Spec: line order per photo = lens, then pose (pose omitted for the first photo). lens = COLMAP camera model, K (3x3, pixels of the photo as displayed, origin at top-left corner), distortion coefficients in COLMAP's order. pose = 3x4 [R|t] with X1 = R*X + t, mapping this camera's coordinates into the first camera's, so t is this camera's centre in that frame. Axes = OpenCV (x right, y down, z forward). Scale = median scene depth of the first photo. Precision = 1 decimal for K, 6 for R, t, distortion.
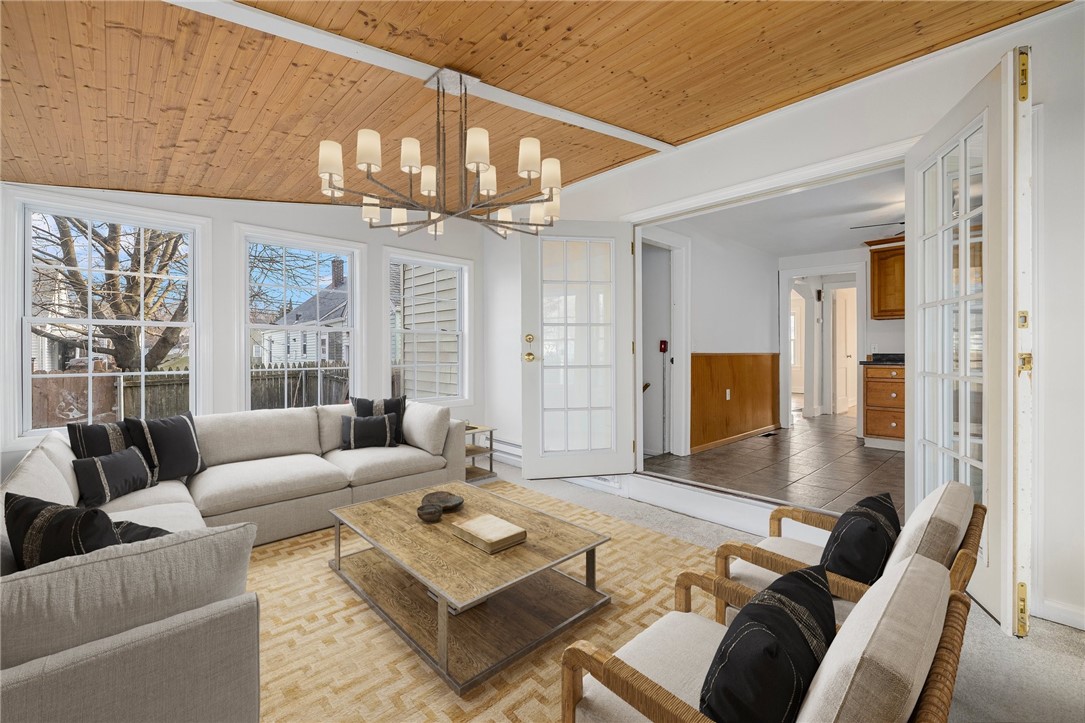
lens RADIAL K [[458.1, 0, 538.5], [0, 458.1, 350.9], [0, 0, 1]] dist [0.002009, -0.000073]
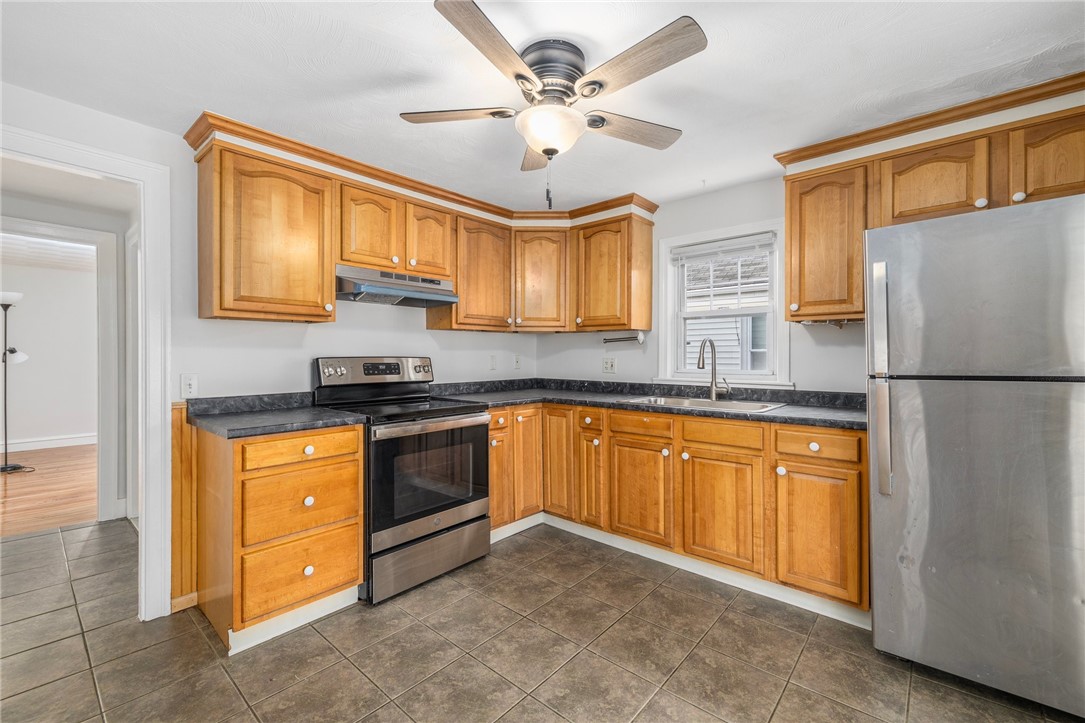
lens RADIAL K [[458.1, 0, 538.5], [0, 458.1, 350.9], [0, 0, 1]] dist [0.002009, -0.000073]
pose [[-0.095719, 0.006199, 0.995389, 0.307256], [-0.000576, 0.999980, -0.006283, -0.035971], [-0.995408, -0.001175, -0.095714, 0.765735]]
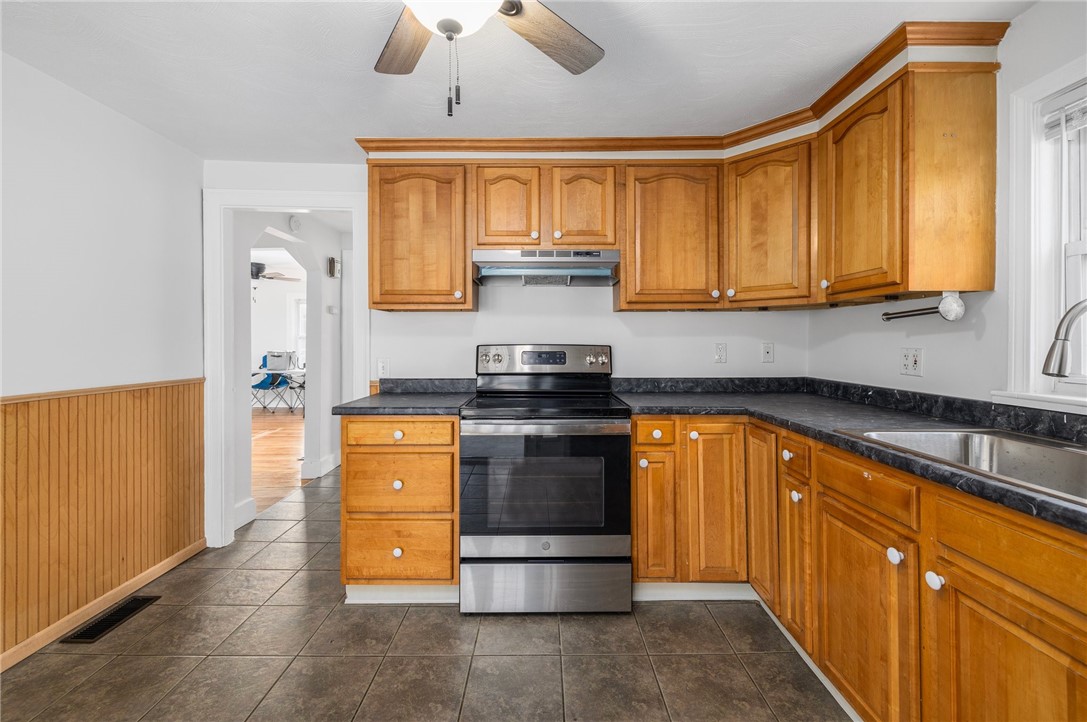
lens RADIAL K [[467.8, 0, 543.4], [0, 467.8, 338.0], [0, 0, 1]] dist [0.001199, 0.000199]
pose [[0.678848, 0.005180, 0.734260, 0.500827], [0.001343, 0.999965, -0.008295, -0.035066], [-0.734278, 0.006617, 0.678817, 0.551062]]
